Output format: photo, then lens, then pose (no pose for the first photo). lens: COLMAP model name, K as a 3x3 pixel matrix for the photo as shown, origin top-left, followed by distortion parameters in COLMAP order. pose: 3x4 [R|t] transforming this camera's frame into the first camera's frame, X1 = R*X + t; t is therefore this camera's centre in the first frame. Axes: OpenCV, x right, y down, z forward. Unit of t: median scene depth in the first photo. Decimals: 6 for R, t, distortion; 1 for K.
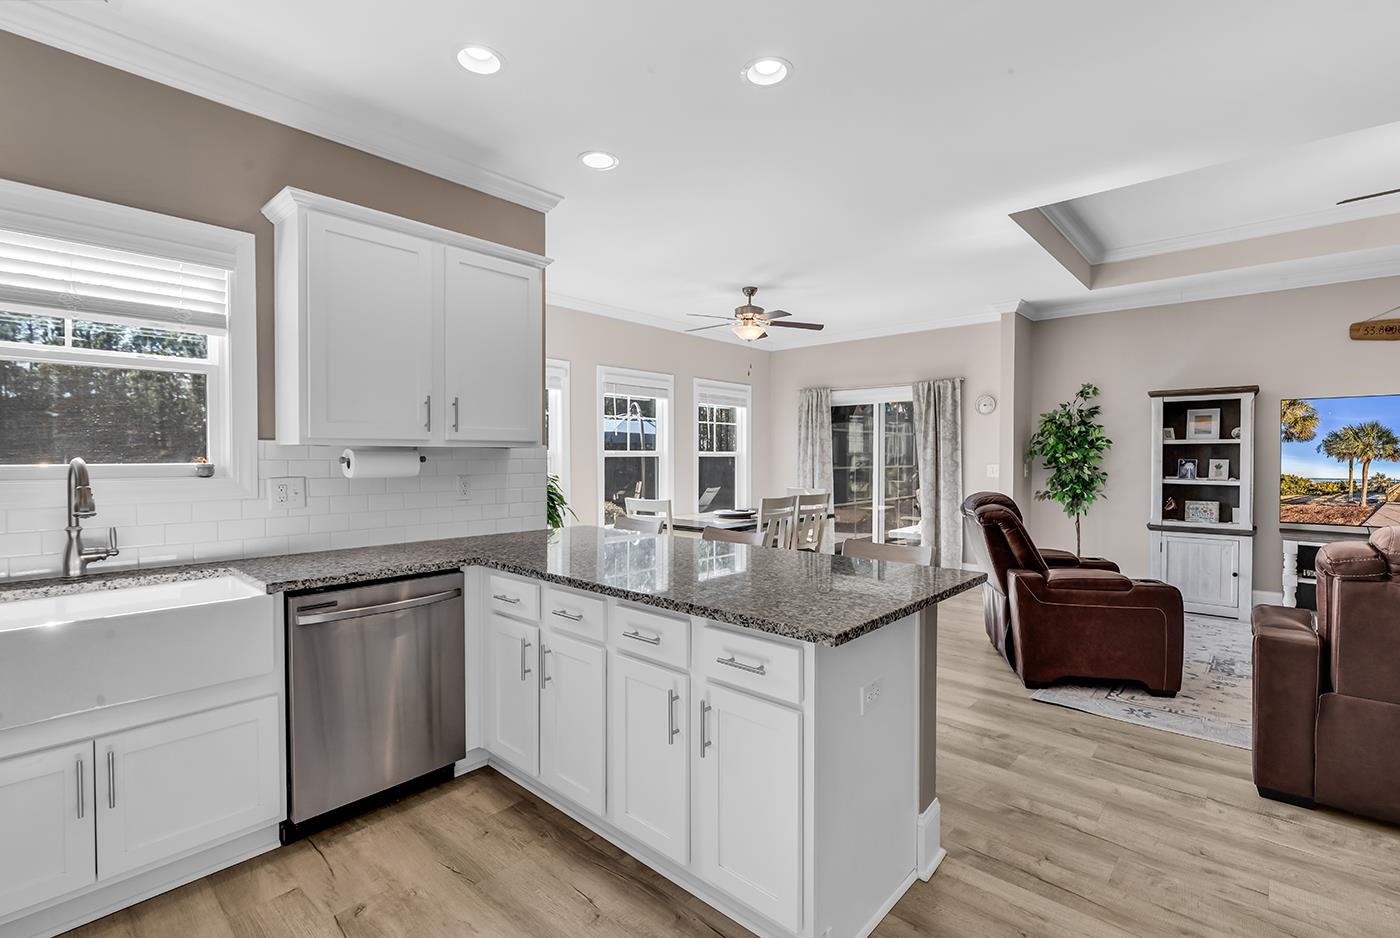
lens RADIAL K [[640.7, 0, 696.0], [0, 640.7, 478.1], [0, 0, 1]] dist [-0.006945, -0.002363]
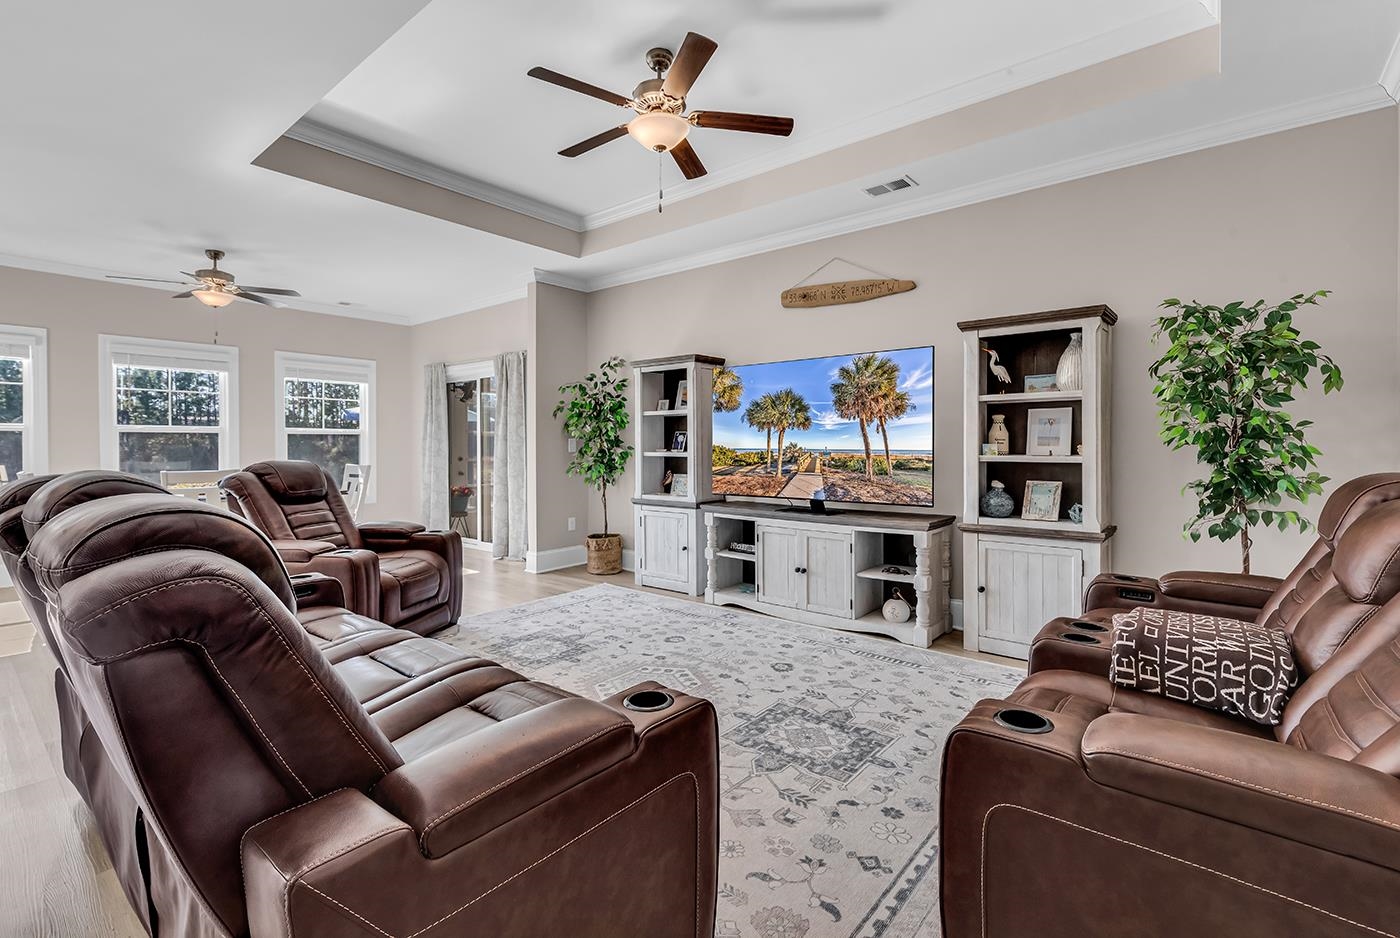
lens RADIAL K [[640.7, 0, 710.9], [0, 640.7, 444.2], [0, 0, 1]] dist [-0.006945, -0.002363]
pose [[0.997942, -0.001502, 0.064098, 0.863752], [0.003941, 0.999273, -0.037932, 0.030410], [-0.063995, 0.038107, 0.997222, 0.026387]]
